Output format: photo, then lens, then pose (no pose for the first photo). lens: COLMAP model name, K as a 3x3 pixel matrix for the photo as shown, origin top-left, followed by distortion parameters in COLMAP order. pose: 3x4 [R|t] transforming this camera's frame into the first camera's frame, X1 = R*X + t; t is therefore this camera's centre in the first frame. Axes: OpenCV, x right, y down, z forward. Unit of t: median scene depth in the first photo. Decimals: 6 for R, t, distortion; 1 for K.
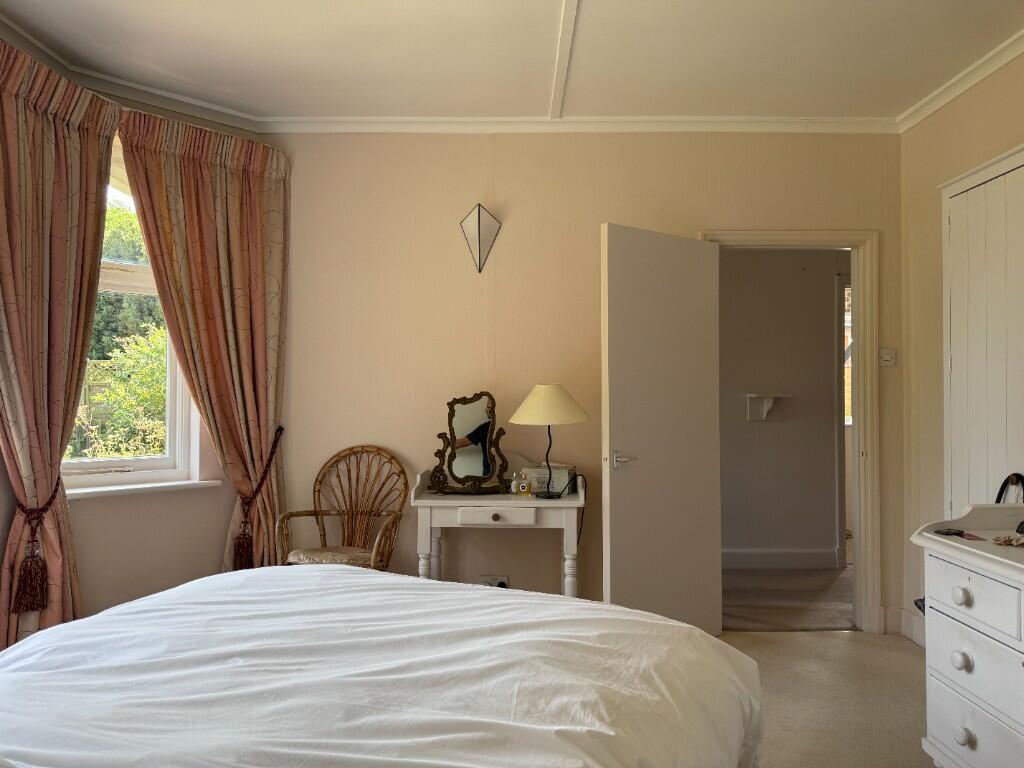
lens RADIAL K [[708.5, 0, 512.0], [0, 708.5, 384.0], [0, 0, 1]] dist [-0.000738, -0.005102]
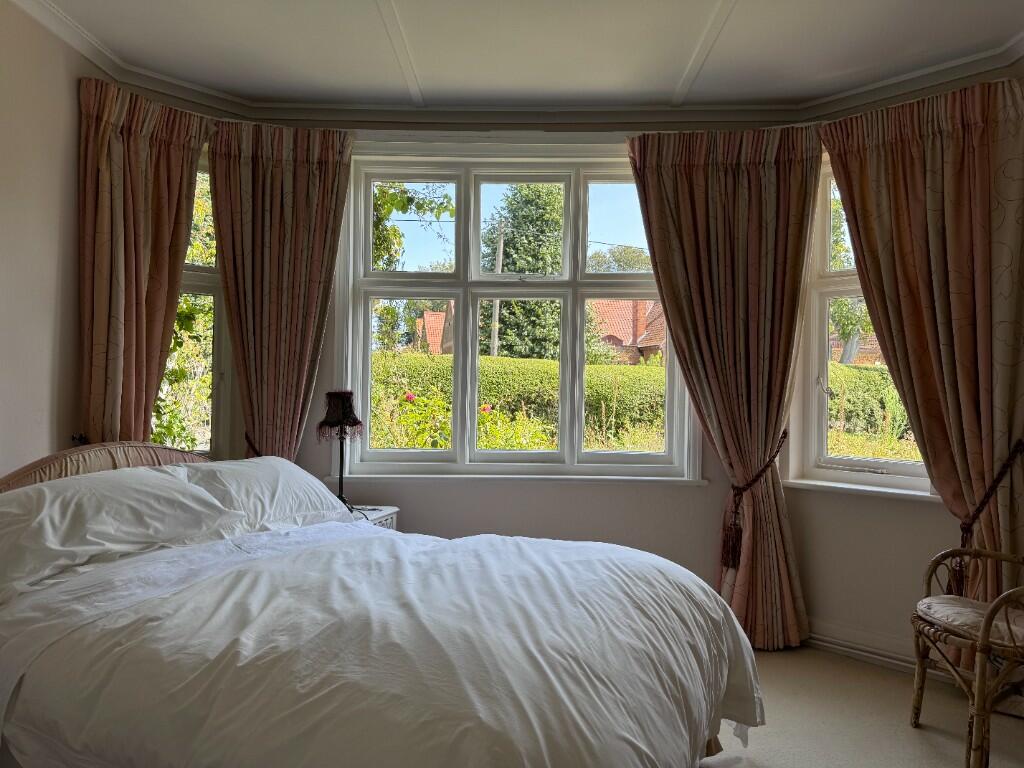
lens RADIAL K [[708.5, 0, 512.0], [0, 708.5, 384.0], [0, 0, 1]] dist [-0.000738, -0.005102]
pose [[0.016846, -0.008383, -0.999823, 0.490432], [0.004500, 0.999955, -0.008308, 0.004012], [0.999848, -0.004360, 0.016883, 0.511808]]
